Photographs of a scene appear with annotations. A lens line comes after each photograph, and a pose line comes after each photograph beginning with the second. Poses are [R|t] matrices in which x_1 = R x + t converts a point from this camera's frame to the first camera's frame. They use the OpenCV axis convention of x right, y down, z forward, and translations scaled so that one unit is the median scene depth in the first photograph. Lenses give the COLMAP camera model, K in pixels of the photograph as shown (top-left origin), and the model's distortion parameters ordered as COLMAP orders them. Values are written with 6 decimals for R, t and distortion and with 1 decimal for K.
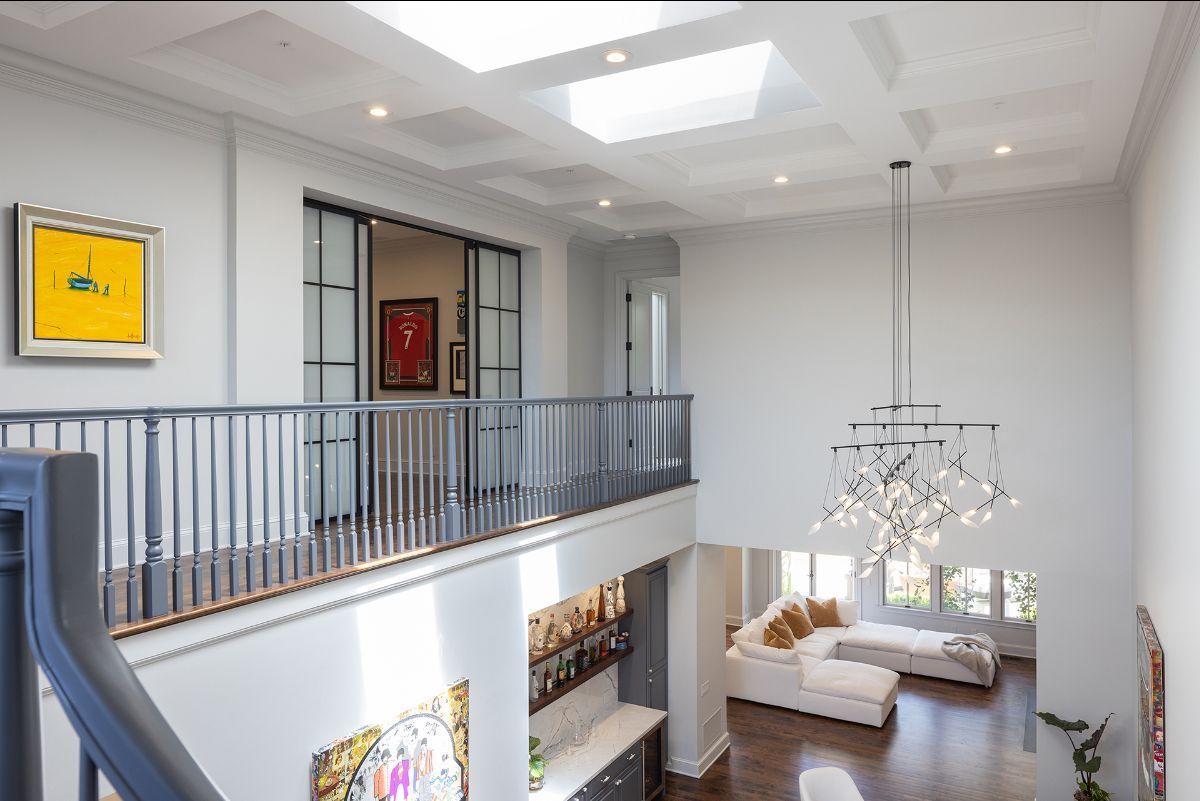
lens RADIAL K [[815.0, 0, 599.9], [0, 815.0, 392.5], [0, 0, 1]] dist [-0.000320, -0.003420]
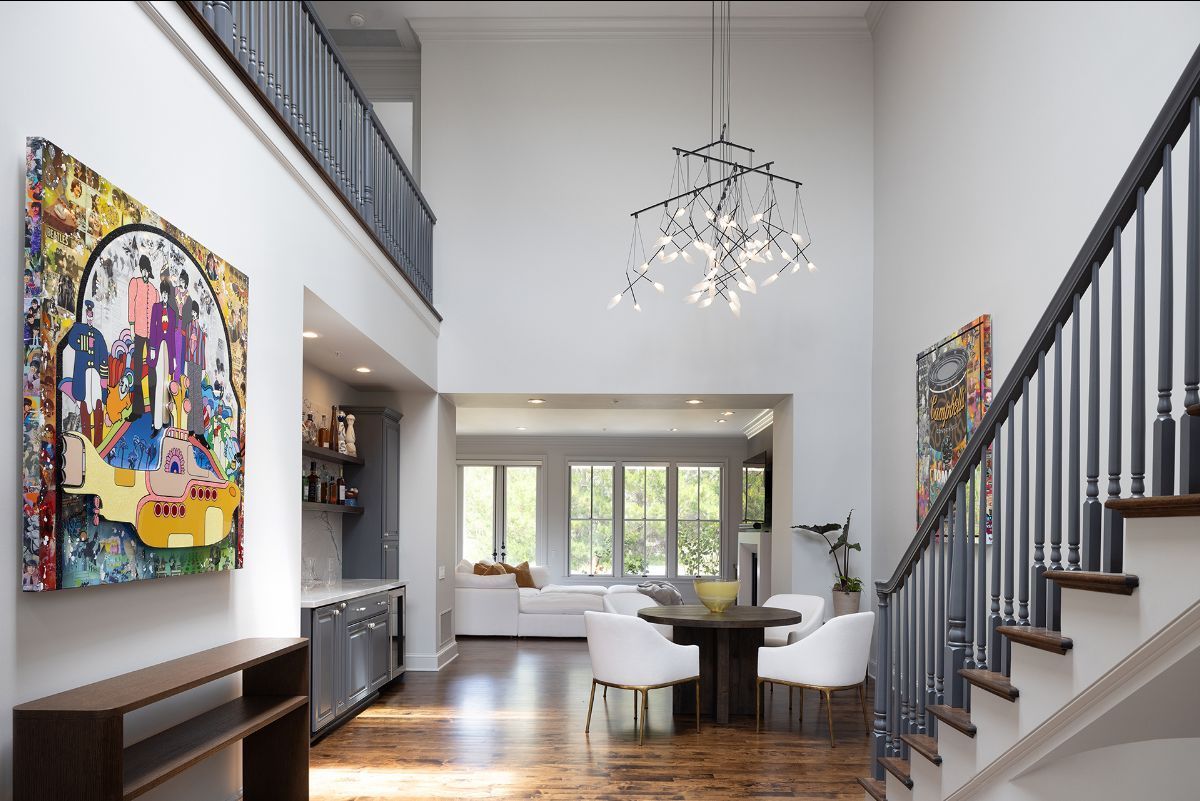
lens RADIAL K [[815.0, 0, 603.6], [0, 815.0, 535.6], [0, 0, 1]] dist [-0.000320, -0.003420]
pose [[0.880099, 0.009561, 0.474693, -0.236559], [-0.010539, 0.999944, -0.000600, 0.602078], [-0.474672, -0.004475, 0.880151, 0.314285]]
